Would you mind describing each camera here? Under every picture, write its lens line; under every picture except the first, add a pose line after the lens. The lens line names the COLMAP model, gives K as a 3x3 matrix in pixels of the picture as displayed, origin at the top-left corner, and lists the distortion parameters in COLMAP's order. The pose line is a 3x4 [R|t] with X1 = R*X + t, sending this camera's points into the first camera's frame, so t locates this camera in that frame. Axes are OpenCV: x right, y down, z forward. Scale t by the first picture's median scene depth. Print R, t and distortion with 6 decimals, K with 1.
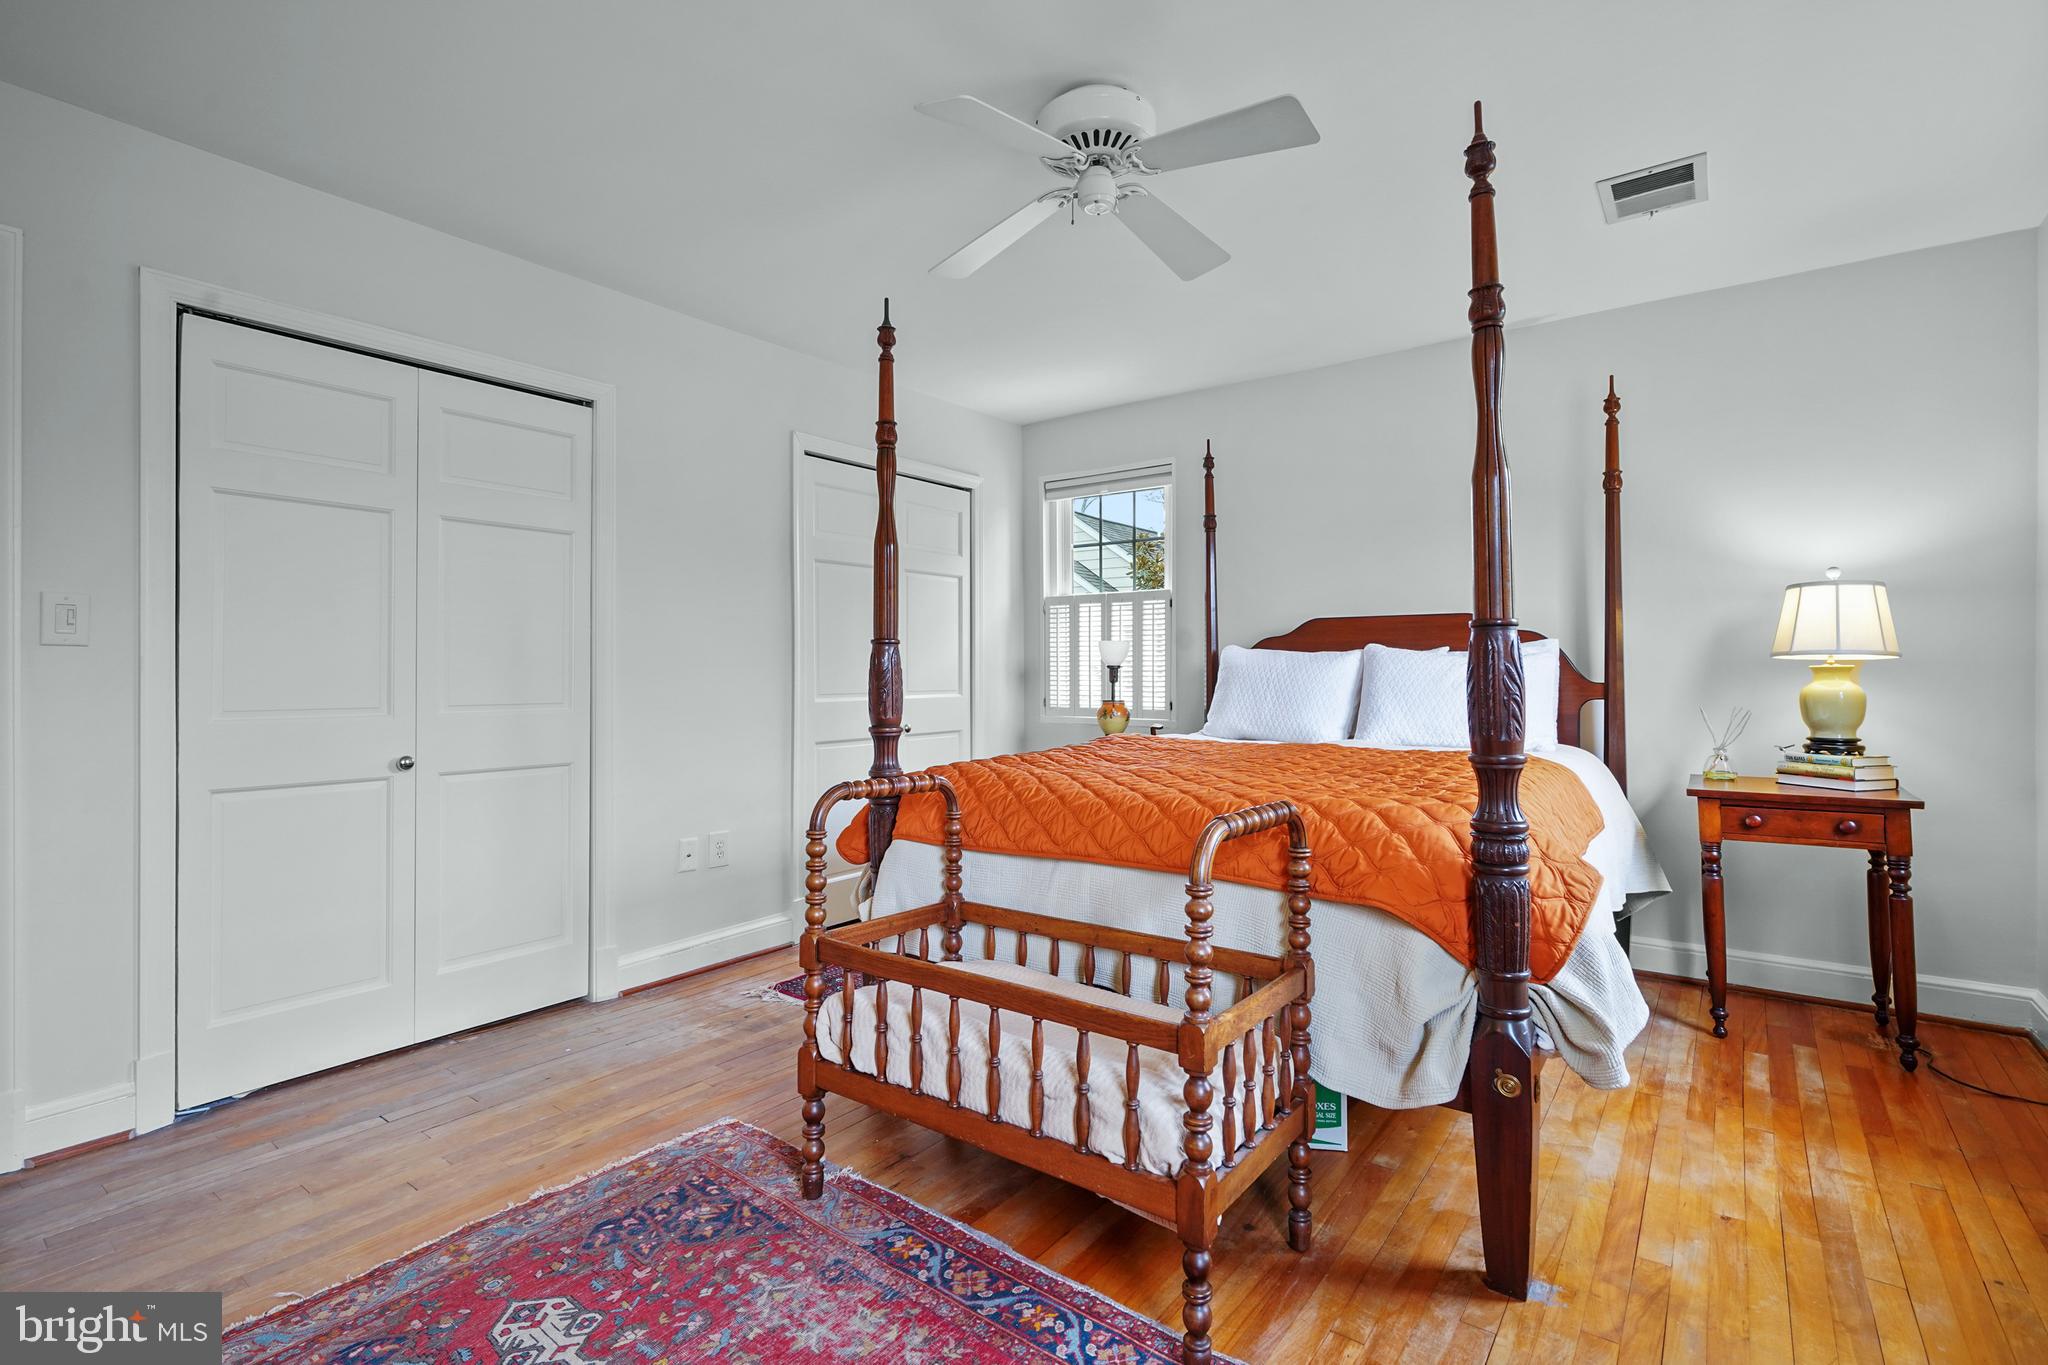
lens RADIAL K [[943.1, 0, 1033.5], [0, 943.1, 676.8], [0, 0, 1]] dist [-0.000428, -0.000058]
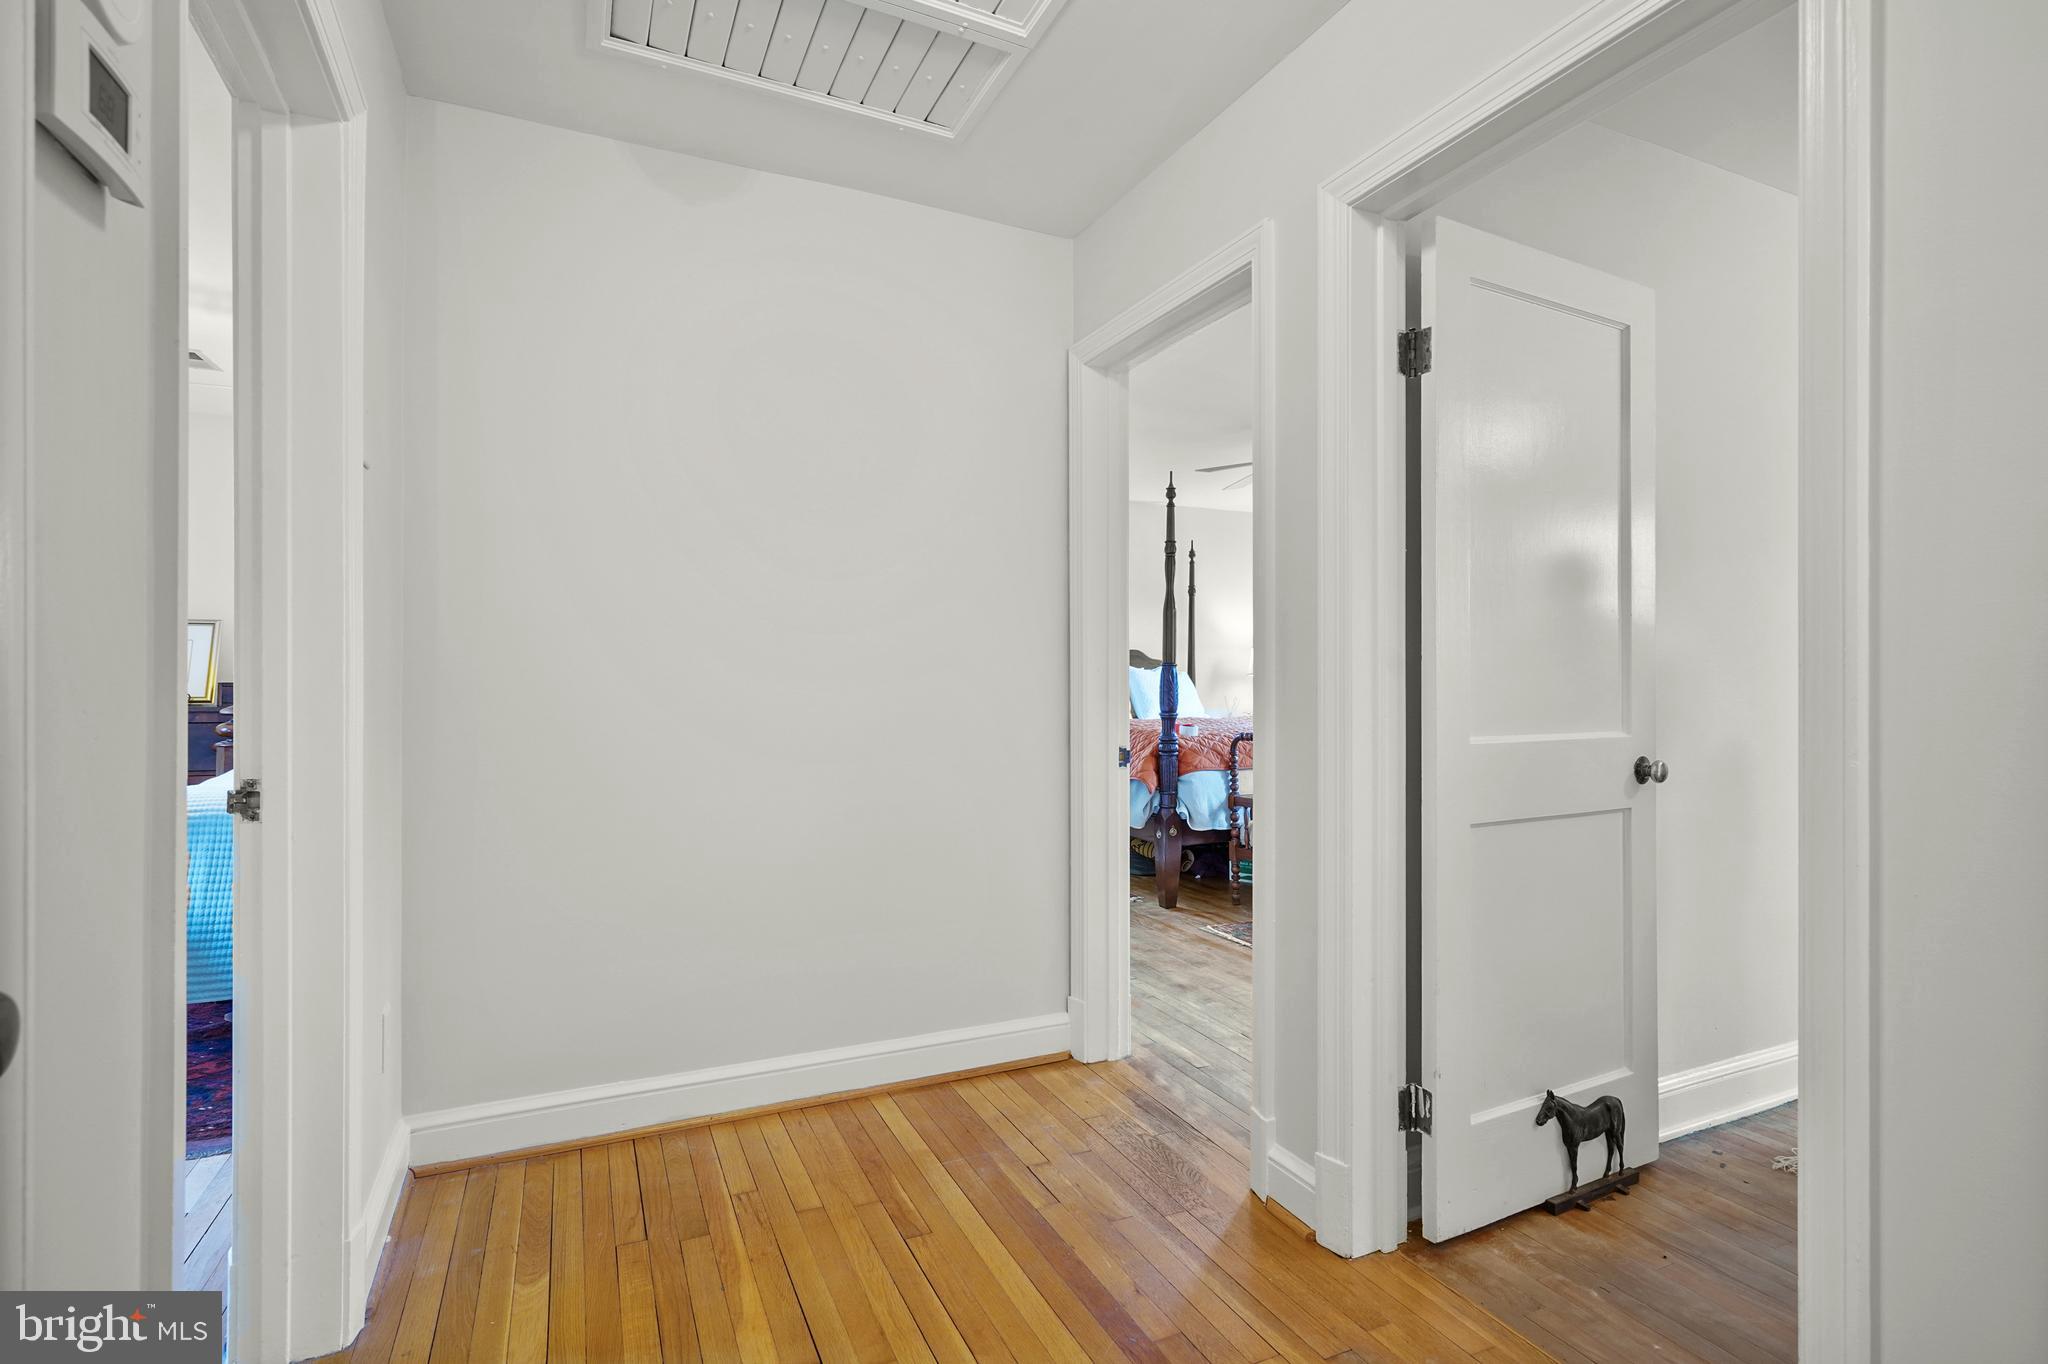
lens RADIAL K [[982.6, 0, 1023.8], [0, 982.6, 662.4], [0, 0, 1]] dist [-0.001204, 0.000127]
pose [[0.479173, 0.016885, 0.877558, -1.921248], [0.004322, 0.999757, -0.021596, 0.000430], [-0.877710, 0.014141, 0.478984, 0.356189]]
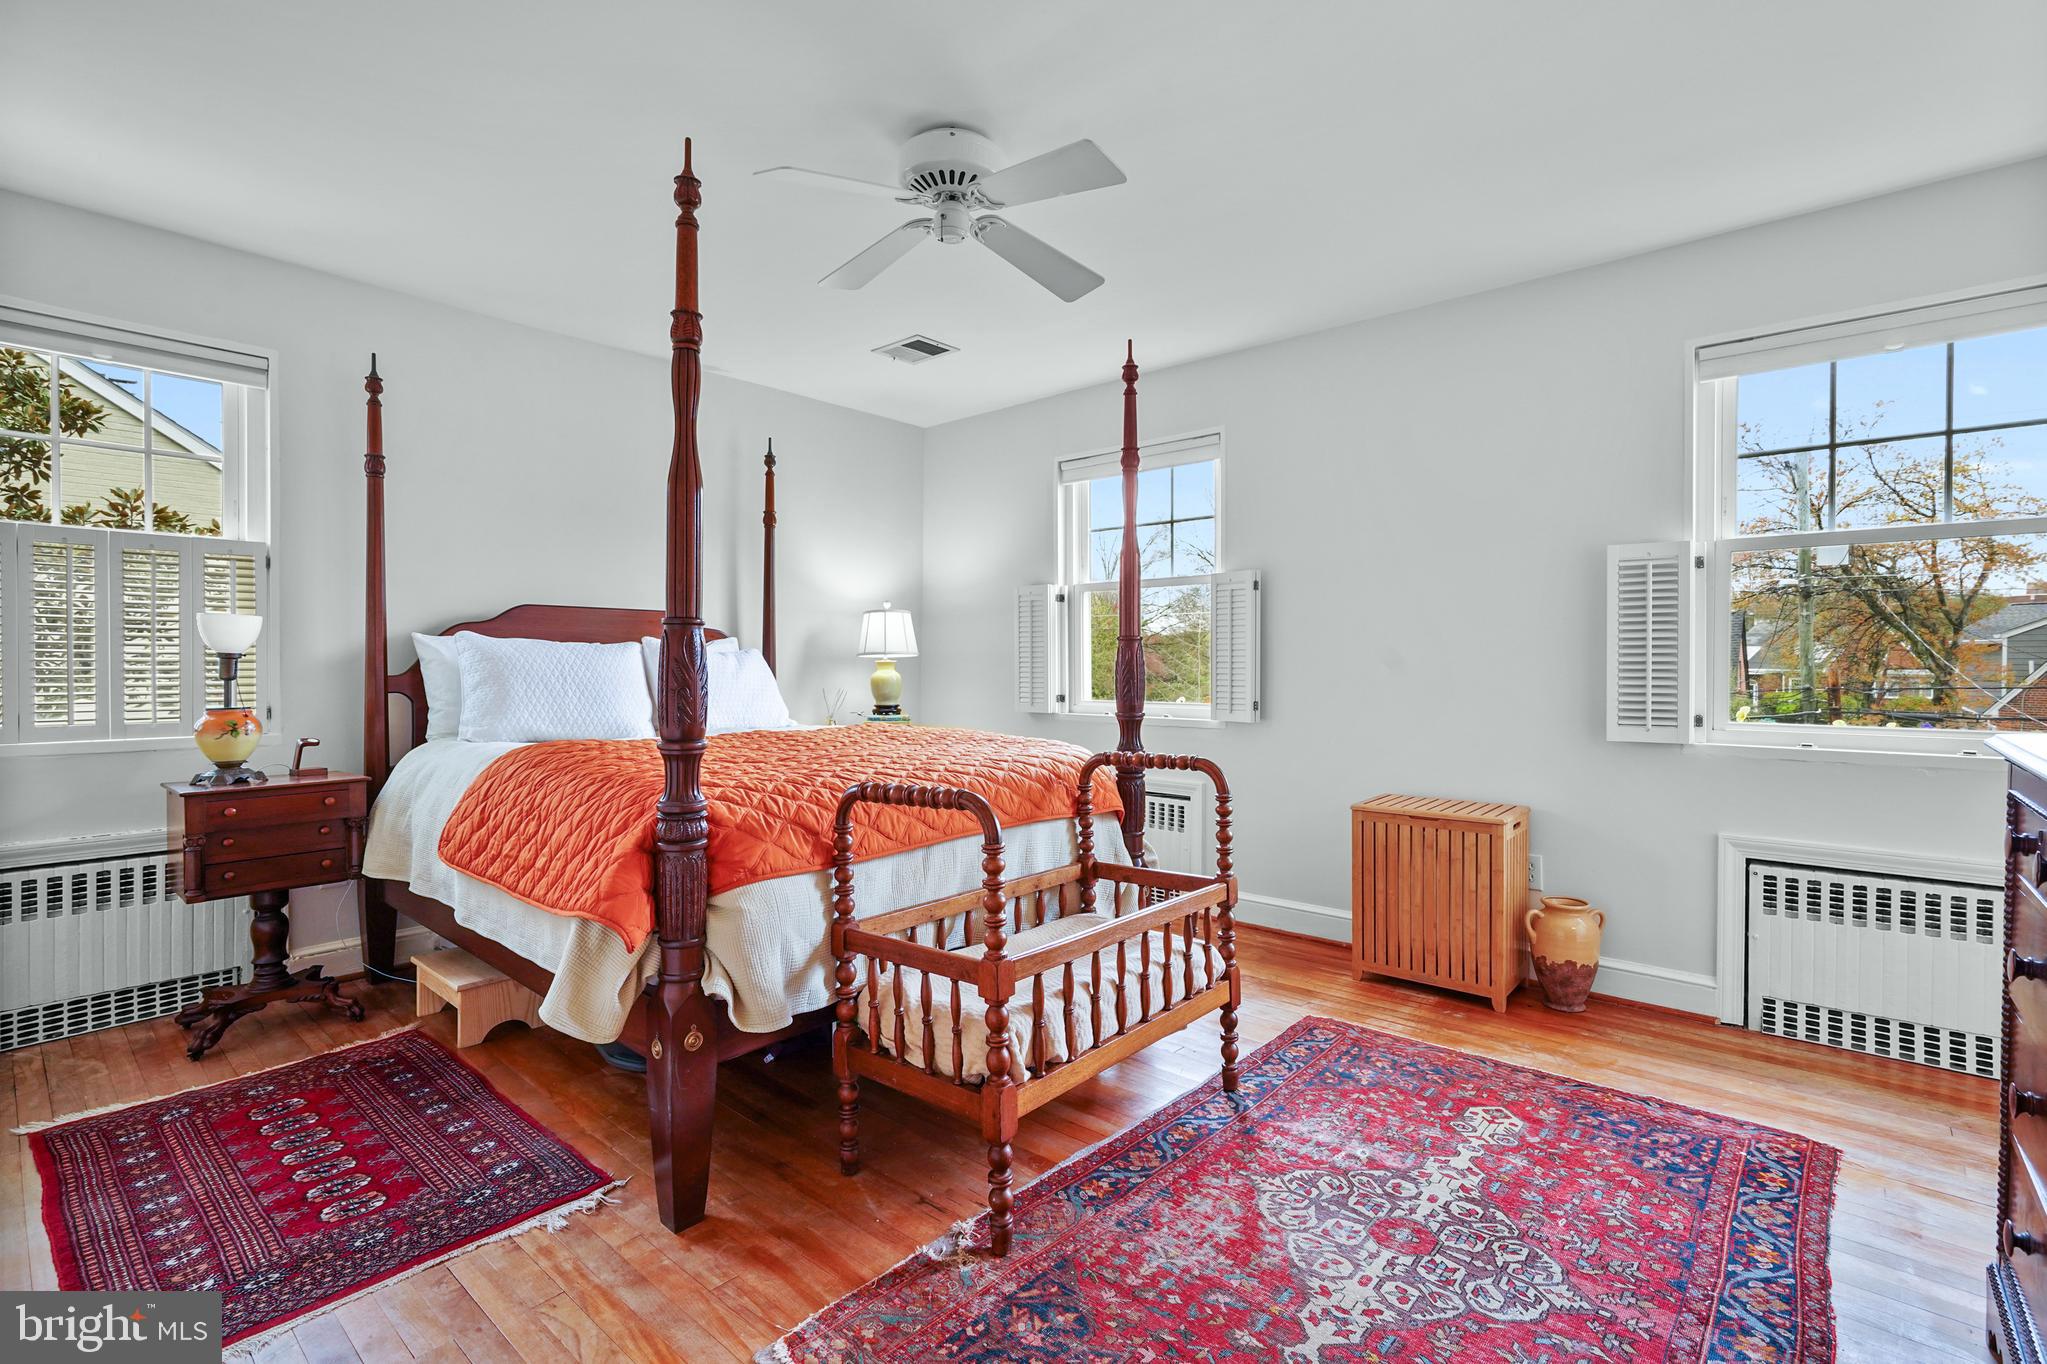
lens RADIAL K [[942.6, 0, 1033.0], [0, 942.6, 676.3], [0, 0, 1]] dist [-0.000428, -0.000058]
pose [[0.078603, -0.010369, 0.996852, -0.849234], [0.006521, 0.999930, 0.009887, 0.000588], [-0.996885, 0.005724, 0.078665, 0.685444]]
